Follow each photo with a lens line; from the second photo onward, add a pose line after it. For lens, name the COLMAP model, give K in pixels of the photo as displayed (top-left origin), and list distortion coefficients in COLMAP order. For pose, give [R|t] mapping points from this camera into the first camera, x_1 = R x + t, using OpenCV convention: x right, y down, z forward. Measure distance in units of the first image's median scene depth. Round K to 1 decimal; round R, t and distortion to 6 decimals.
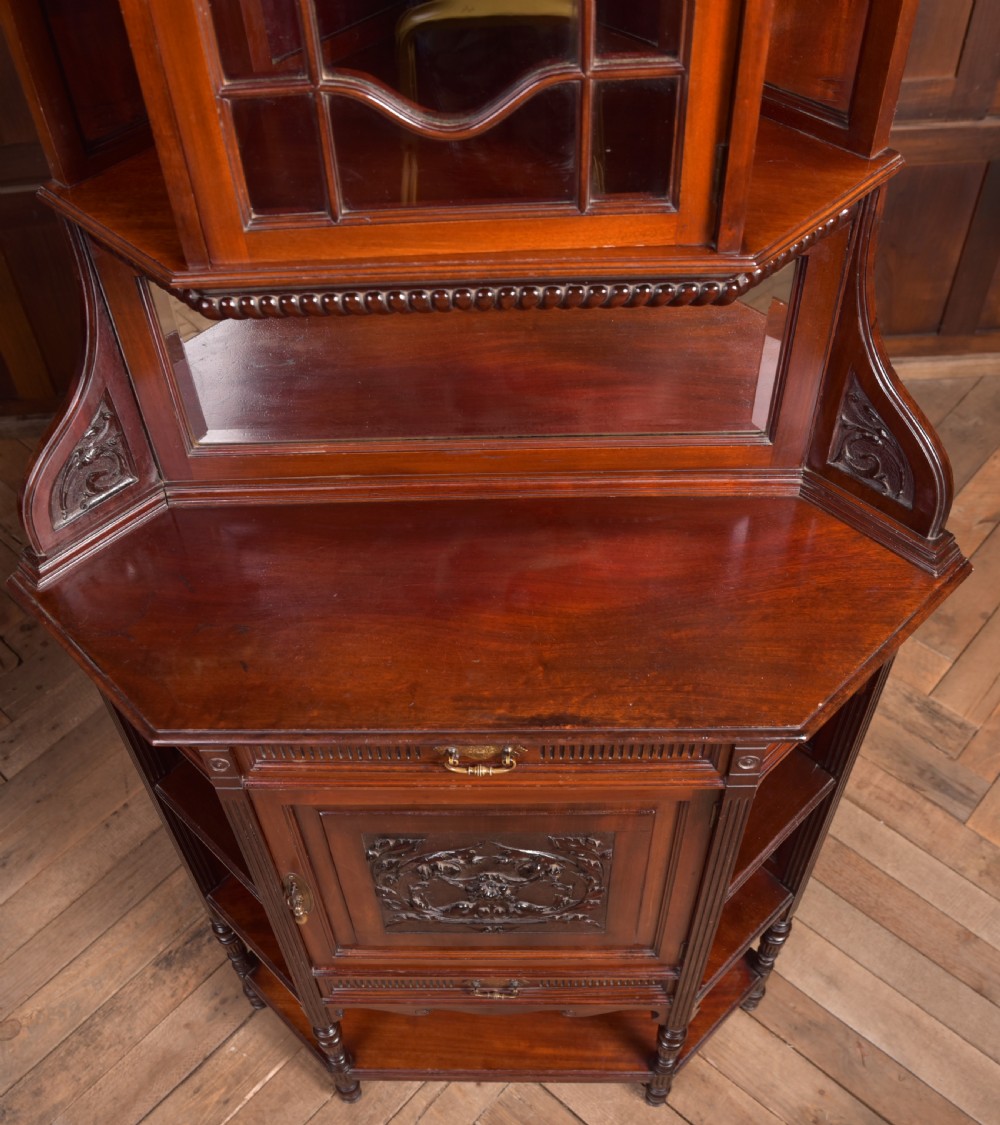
lens RADIAL K [[1191.7, 0, 448.0], [0, 1191.7, 574.3], [0, 0, 1]] dist [-0.126834, 0.112459]
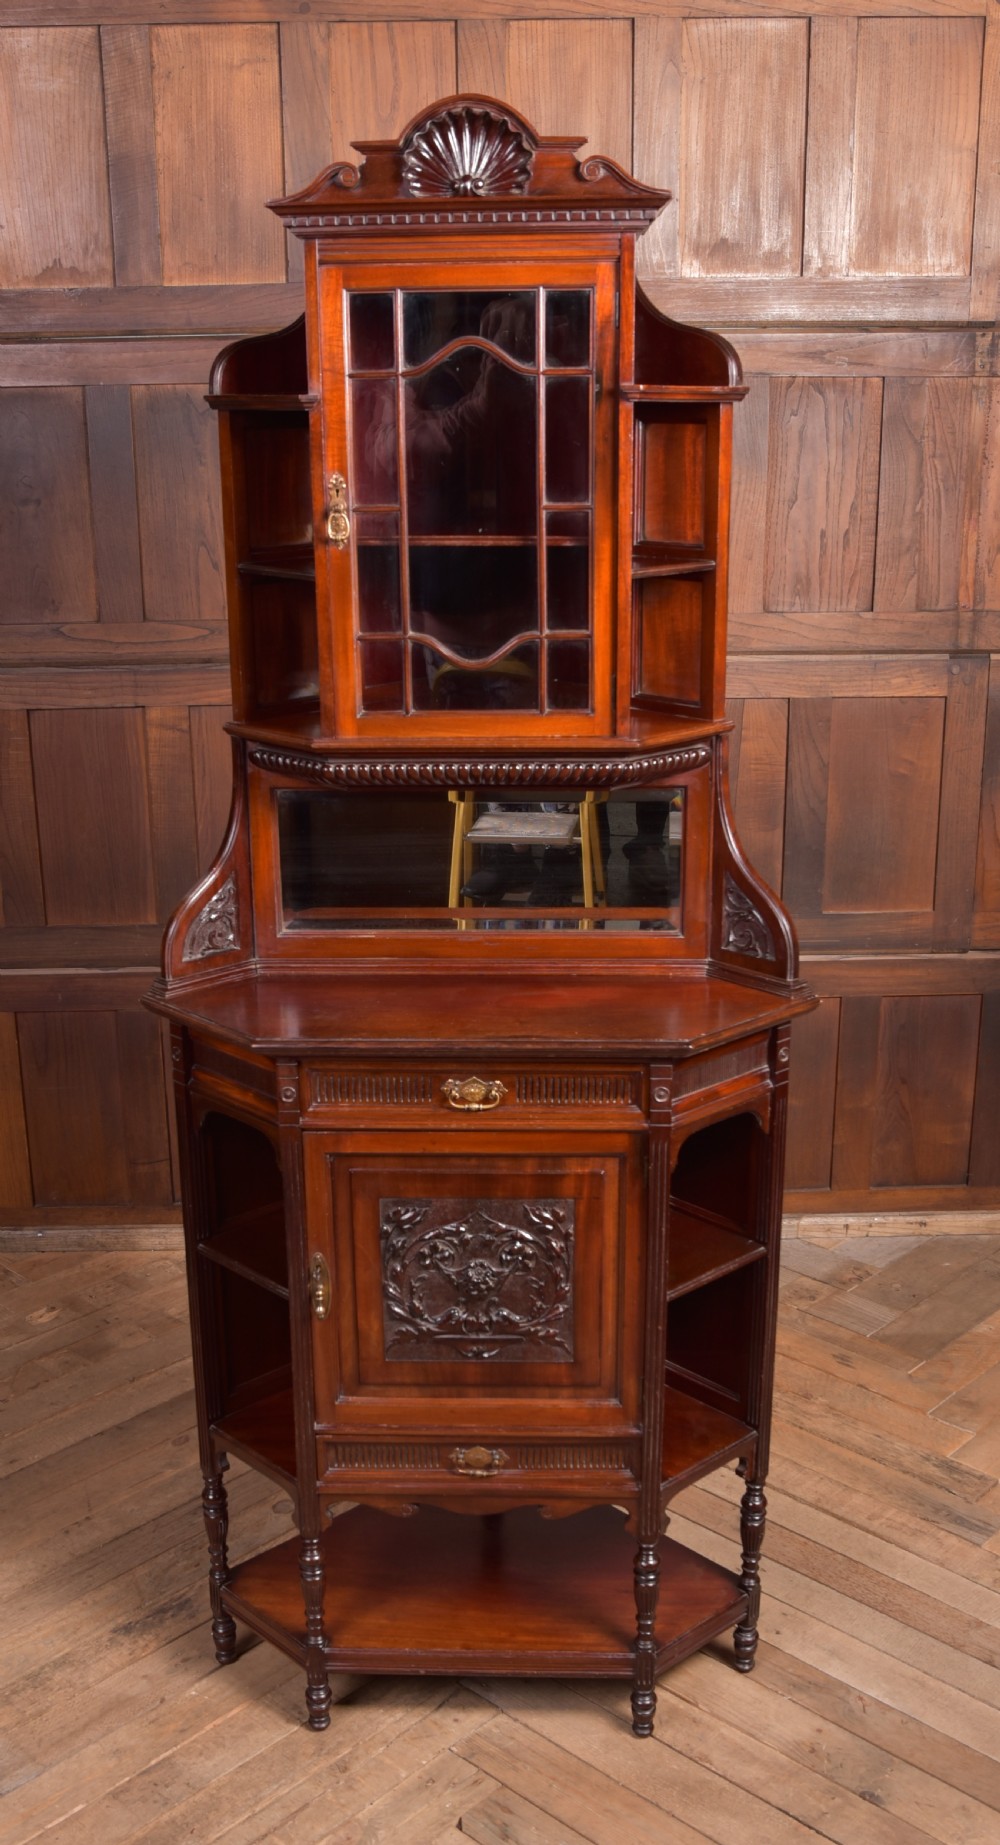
lens RADIAL K [[1868.4, 0, 472.6], [0, 1868.4, 1016.2], [0, 0, 1]] dist [-0.114127, 0.106656]
pose [[0.998857, 0.047743, 0.002339, 0.009061], [-0.040097, 0.863525, -0.502709, 0.691341], [-0.026020, 0.502040, 0.864453, -0.563484]]
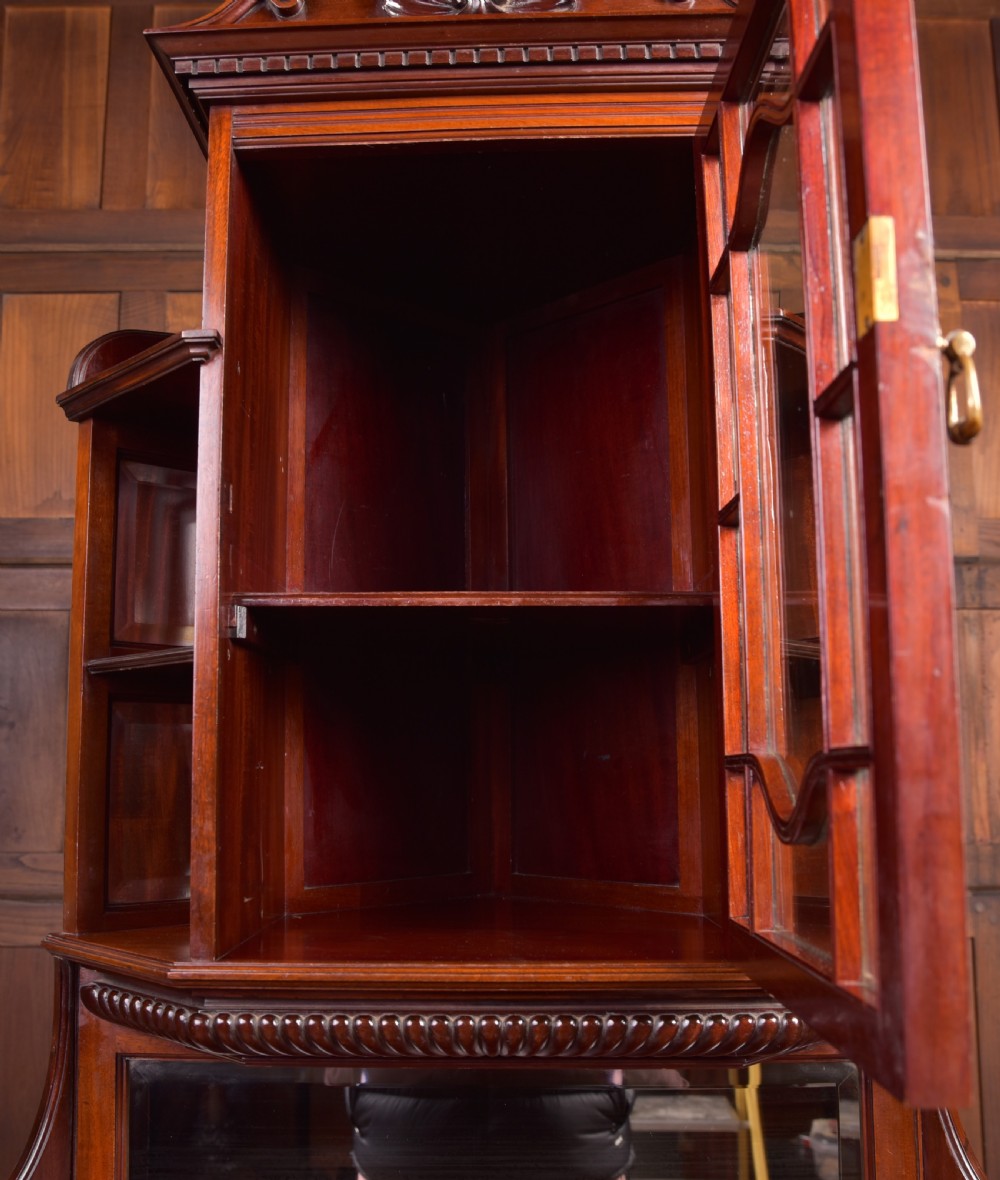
lens RADIAL K [[1191.7, 0, 454.3], [0, 1191.7, 611.6], [0, 0, 1]] dist [-0.116062, 0.094371]
pose [[0.998578, 0.049942, -0.018655, -0.006242], [-0.042846, 0.543586, -0.838259, 0.159390], [-0.031723, 0.837866, 0.544953, 0.123842]]
